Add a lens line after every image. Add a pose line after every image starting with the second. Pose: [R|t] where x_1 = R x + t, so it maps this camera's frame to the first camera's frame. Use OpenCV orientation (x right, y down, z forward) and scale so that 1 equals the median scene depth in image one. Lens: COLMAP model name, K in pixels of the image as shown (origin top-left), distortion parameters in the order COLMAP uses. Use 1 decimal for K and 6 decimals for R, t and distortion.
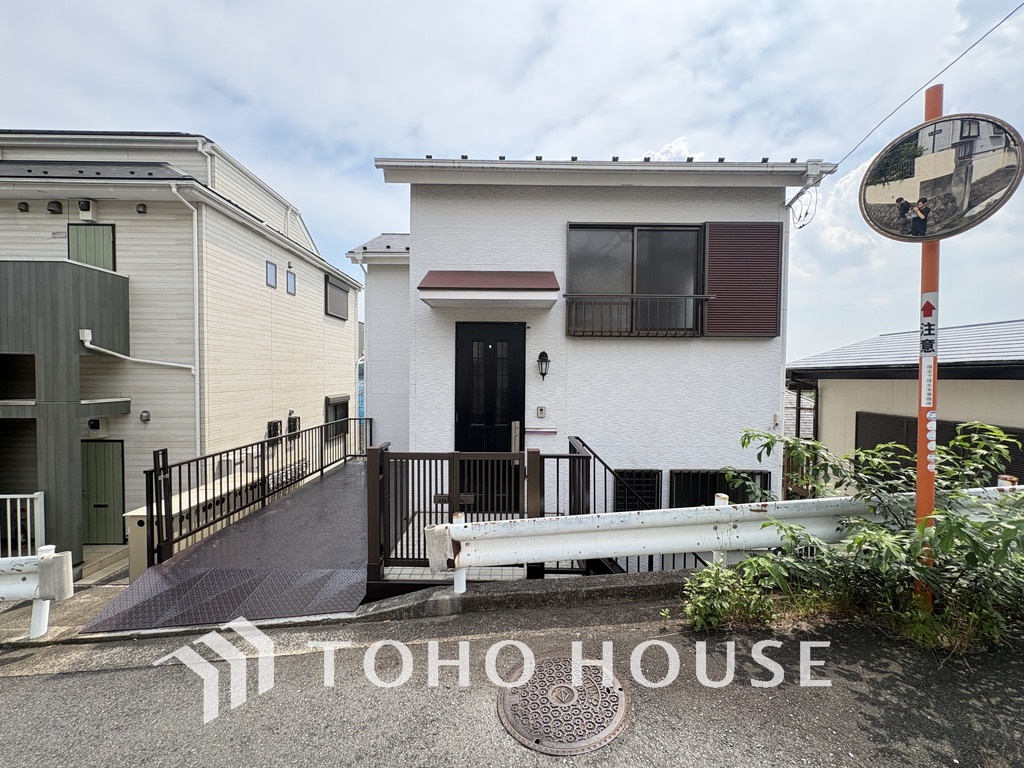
lens RADIAL K [[409.6, 0, 508.9], [0, 409.6, 384.4], [0, 0, 1]] dist [0.001667, 0.000659]
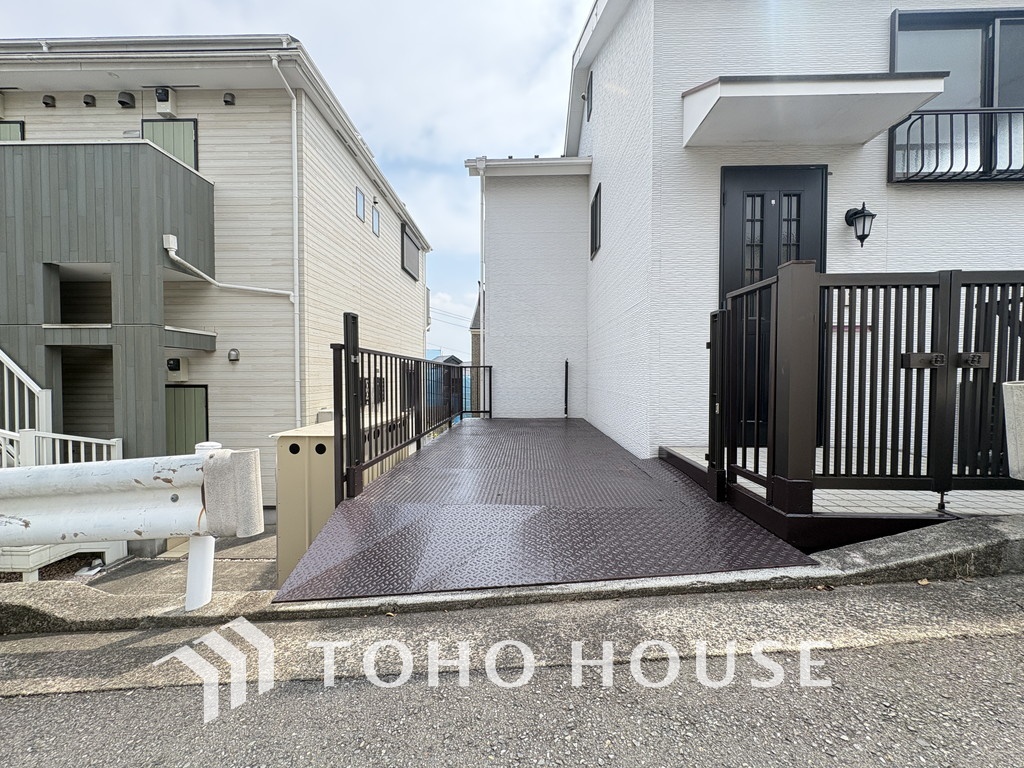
lens RADIAL K [[408.4, 0, 512.0], [0, 408.4, 384.0], [0, 0, 1]] dist [0.001762, 0.000422]
pose [[0.999477, -0.005807, -0.031815, -0.312105], [0.005722, 0.999980, -0.002761, 0.141785], [0.031831, 0.002578, 0.999490, 0.208467]]
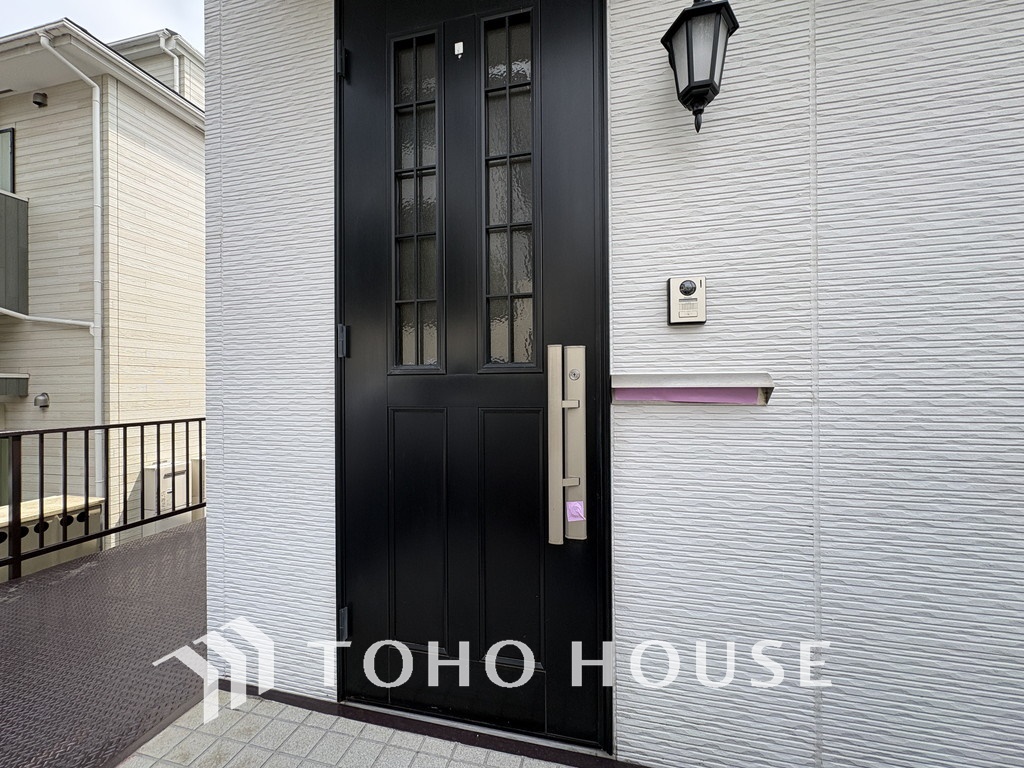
lens RADIAL K [[409.6, 0, 508.9], [0, 409.6, 384.4], [0, 0, 1]] dist [0.001667, 0.000659]
pose [[0.972196, -0.015575, -0.233651, 0.025896], [0.008147, 0.999431, -0.032721, 0.080110], [0.234028, 0.029908, 0.971770, 0.524056]]
